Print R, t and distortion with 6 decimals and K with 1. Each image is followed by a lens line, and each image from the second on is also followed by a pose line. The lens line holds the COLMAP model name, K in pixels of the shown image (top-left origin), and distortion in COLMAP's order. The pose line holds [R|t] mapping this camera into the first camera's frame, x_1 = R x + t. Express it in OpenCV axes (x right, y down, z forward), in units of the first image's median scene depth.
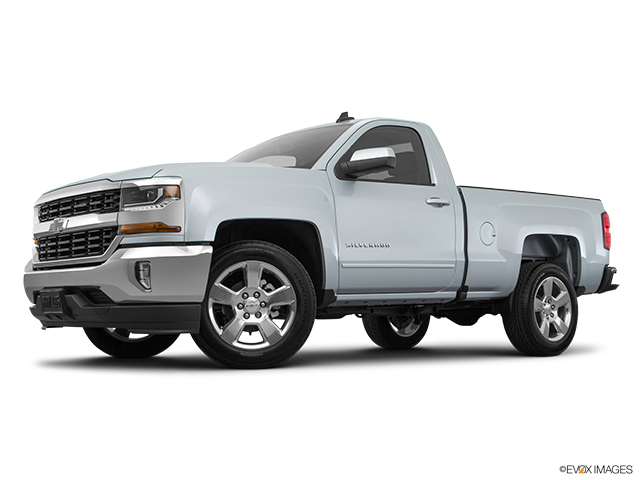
lens RADIAL K [[807.4, 0, 320.0], [0, 807.4, 240.0], [0, 0, 1]] dist [0.029668, 0.015417]
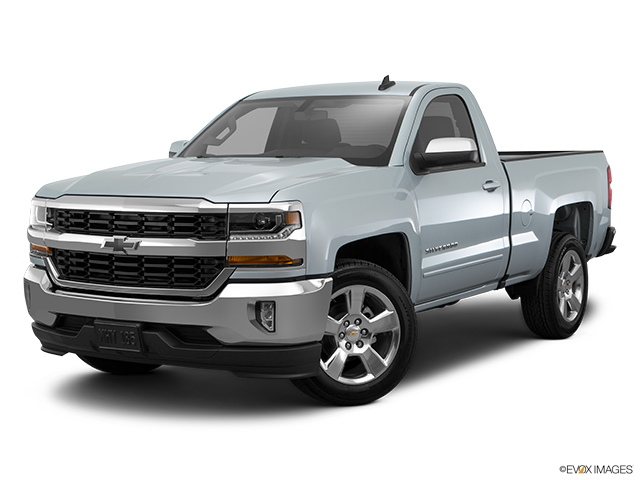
lens RADIAL K [[1129.4, 0, 320.0], [0, 1129.4, 240.0], [0, 0, 1]] dist [0.162140, -0.187445]
pose [[0.960174, -0.019985, 0.278688, -0.459832], [-0.022373, 0.988736, 0.147986, -0.202989], [-0.278507, -0.148327, 0.948912, -0.157201]]
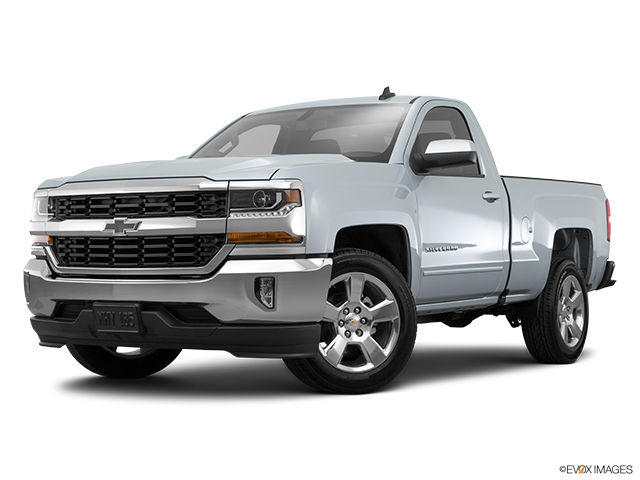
lens RADIAL K [[1129.4, 0, 320.0], [0, 1129.4, 240.0], [0, 0, 1]] dist [0.162140, -0.187445]
pose [[0.960281, 0.012376, 0.278762, -0.460793], [-0.028508, 0.998140, 0.053893, -0.074230], [-0.277576, -0.059699, 0.958847, -0.173837]]
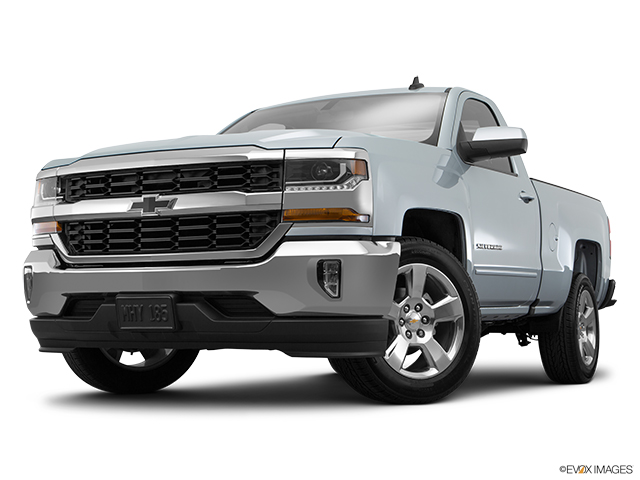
lens RADIAL K [[1047.9, 0, 320.0], [0, 1047.9, 240.0], [0, 0, 1]] dist [0.027704, 0.133005]
pose [[0.931607, 0.035001, 0.361778, -0.525811], [-0.035599, 0.999354, -0.005013, 0.011849], [-0.361720, -0.008209, 0.932251, 0.098935]]
